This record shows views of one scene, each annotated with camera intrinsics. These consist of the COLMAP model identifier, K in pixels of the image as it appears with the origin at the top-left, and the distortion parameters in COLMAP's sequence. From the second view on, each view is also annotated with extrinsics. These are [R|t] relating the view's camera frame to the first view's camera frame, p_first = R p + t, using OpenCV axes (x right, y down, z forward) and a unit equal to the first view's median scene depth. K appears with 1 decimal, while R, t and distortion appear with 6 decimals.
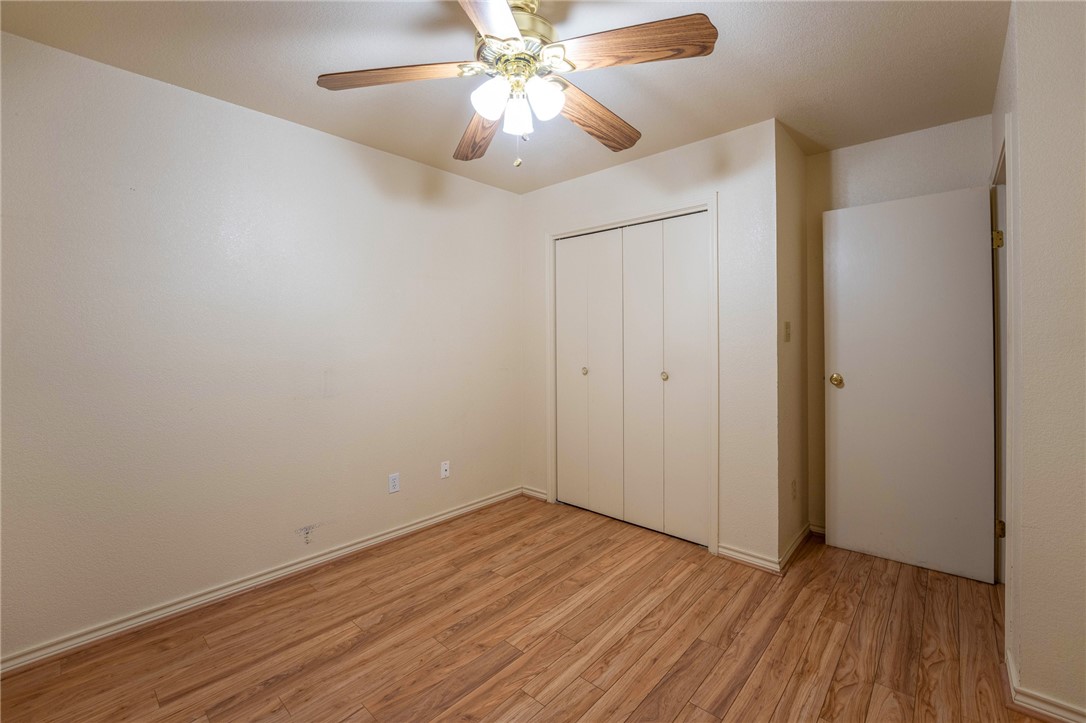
lens RADIAL K [[447.8, 0, 555.2], [0, 447.8, 344.0], [0, 0, 1]] dist [-0.020944, 0.001825]
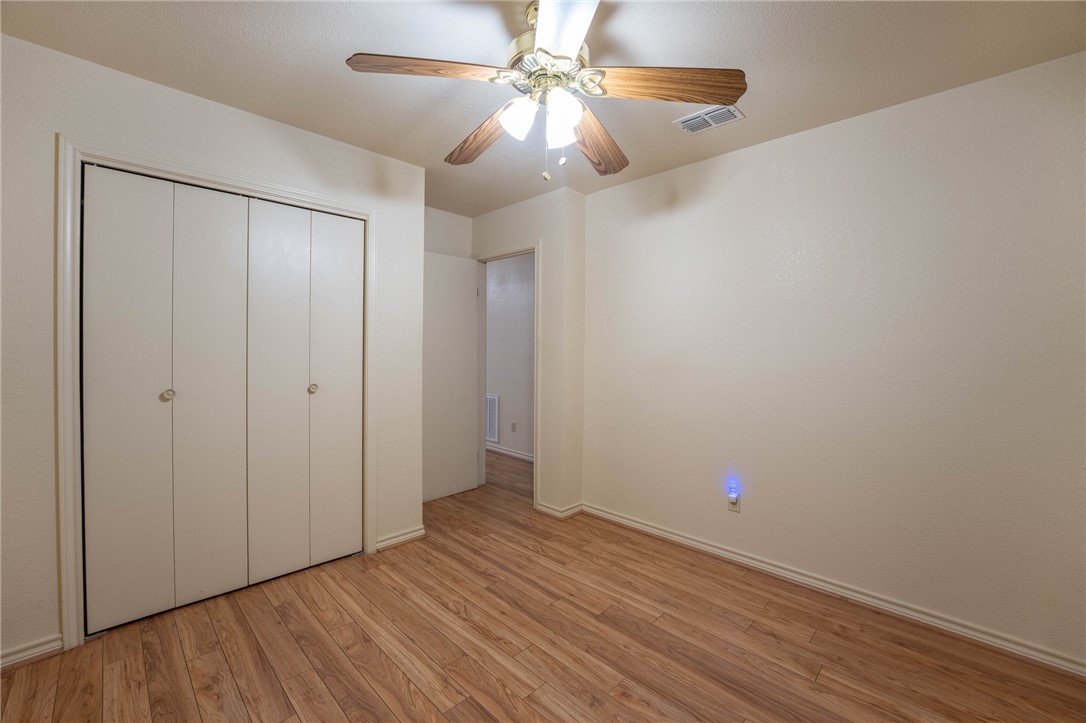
lens RADIAL K [[447.8, 0, 520.9], [0, 447.8, 352.3], [0, 0, 1]] dist [-0.020944, 0.001825]
pose [[0.092325, -0.004028, 0.995721, -0.814169], [0.002701, 0.999989, 0.003795, -0.001669], [-0.995725, 0.002339, 0.092335, 0.697749]]
